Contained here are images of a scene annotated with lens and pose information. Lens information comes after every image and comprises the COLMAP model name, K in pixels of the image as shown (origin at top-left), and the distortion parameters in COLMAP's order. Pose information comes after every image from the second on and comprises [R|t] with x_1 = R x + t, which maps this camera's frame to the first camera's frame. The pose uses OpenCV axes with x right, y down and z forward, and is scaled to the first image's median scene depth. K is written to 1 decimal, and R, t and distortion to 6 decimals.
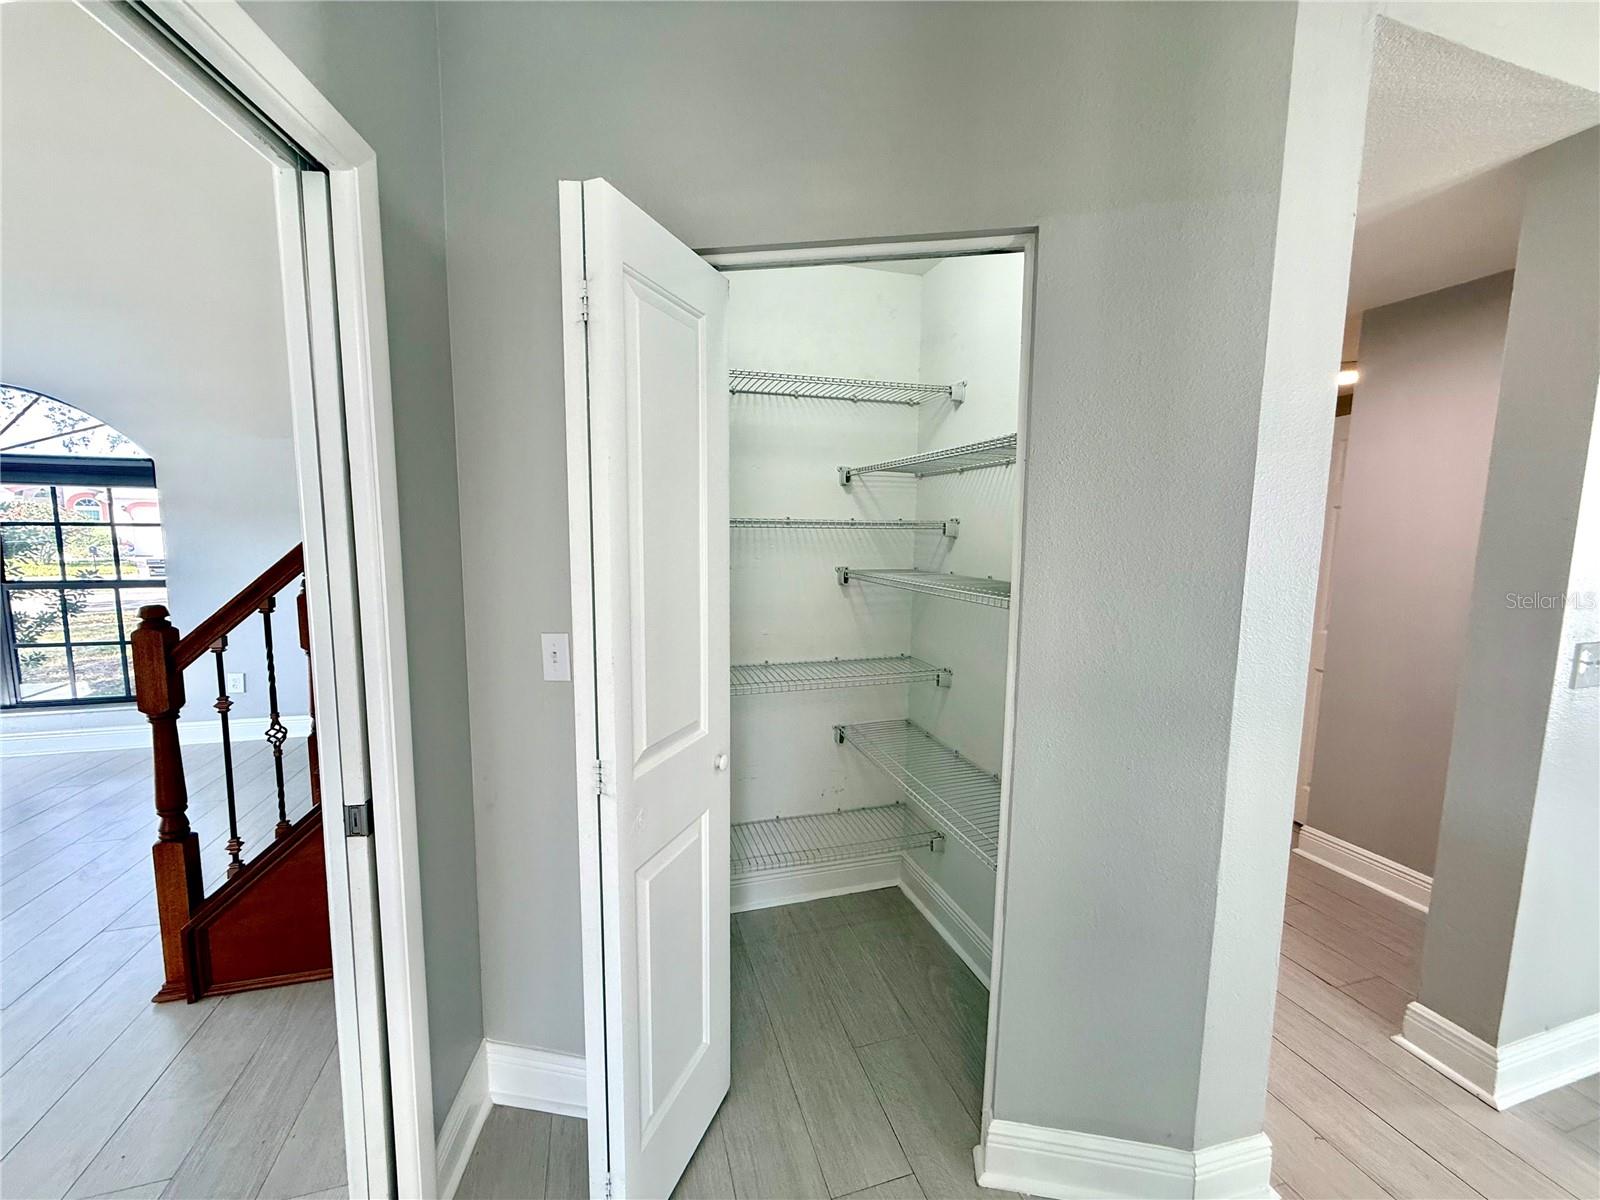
lens RADIAL K [[635.2, 0, 799.0], [0, 635.2, 601.1], [0, 0, 1]] dist [0.001326, -0.000693]
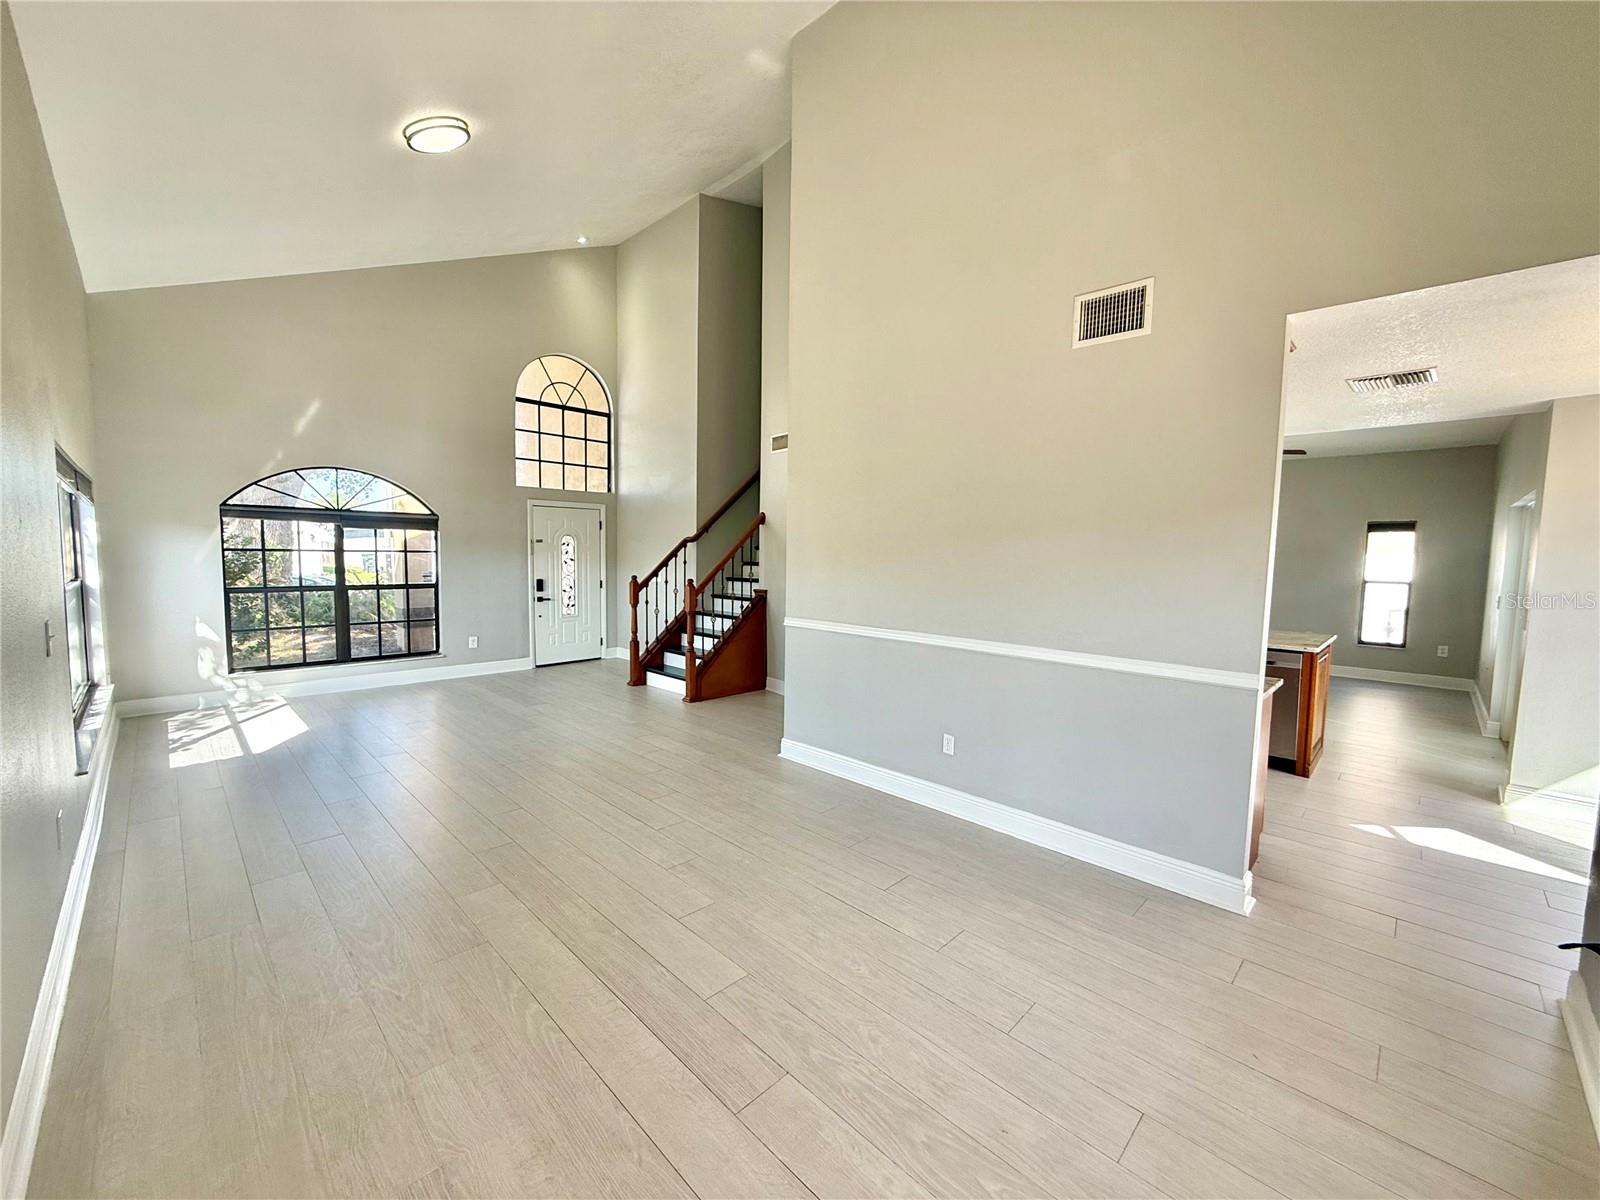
lens RADIAL K [[635.2, 0, 792.2], [0, 635.2, 592.3], [0, 0, 1]] dist [0.001326, -0.000693]
pose [[0.883858, -0.032436, 0.466630, -1.864816], [0.044750, 0.998881, -0.015329, 0.196978], [-0.465610, 0.034430, 0.884320, -2.590484]]
